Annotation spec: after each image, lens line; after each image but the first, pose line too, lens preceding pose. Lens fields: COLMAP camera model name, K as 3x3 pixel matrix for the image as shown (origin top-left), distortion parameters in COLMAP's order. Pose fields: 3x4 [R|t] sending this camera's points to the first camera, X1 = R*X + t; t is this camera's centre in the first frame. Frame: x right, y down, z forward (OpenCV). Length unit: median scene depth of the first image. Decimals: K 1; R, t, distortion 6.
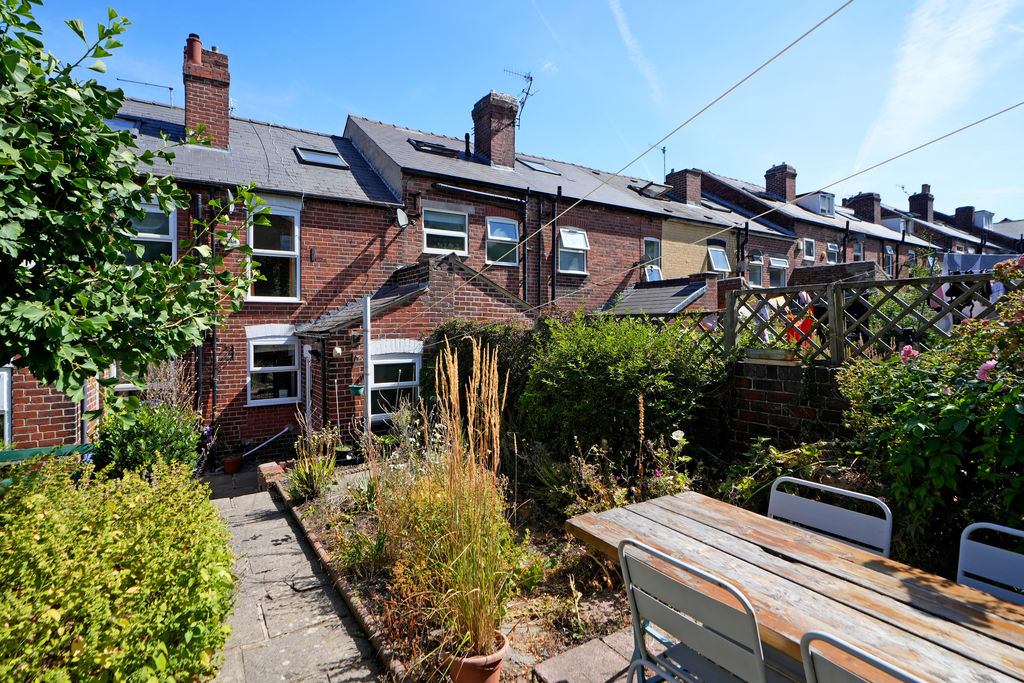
lens RADIAL K [[479.6, 0, 514.0], [0, 479.6, 320.5], [0, 0, 1]] dist [-0.003128, -0.000208]
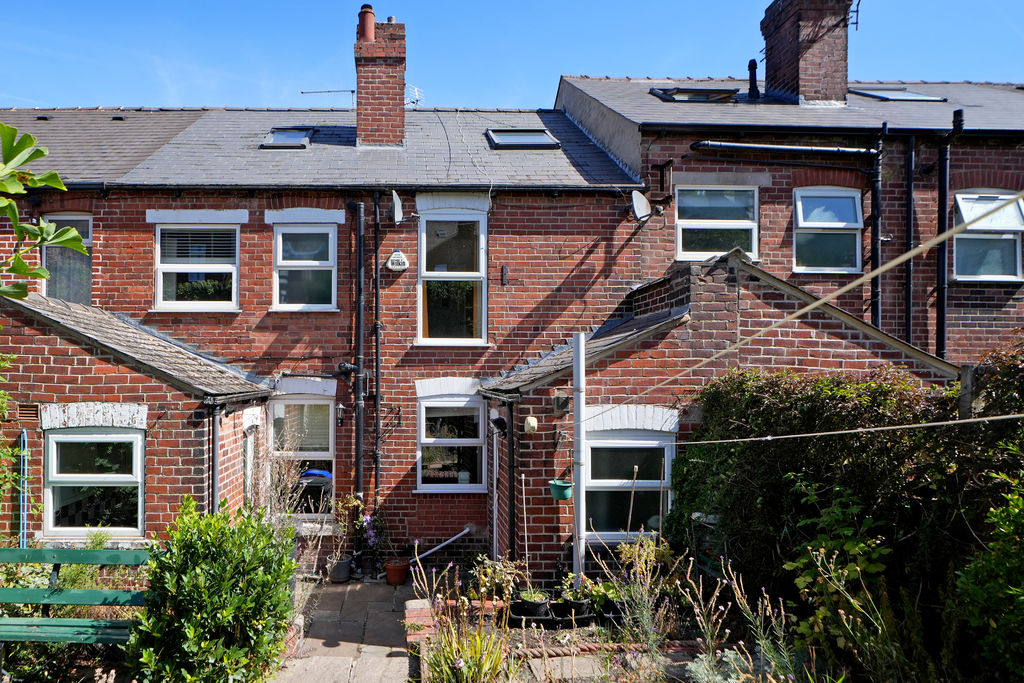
lens RADIAL K [[475.5, 0, 478.0], [0, 475.5, 370.8], [0, 0, 1]] dist [-0.005198, 0.000232]
pose [[0.848937, 0.002665, -0.528487, -0.095951], [-0.003551, 0.999993, -0.000661, -0.001723], [0.528482, 0.002438, 0.848941, 0.406531]]
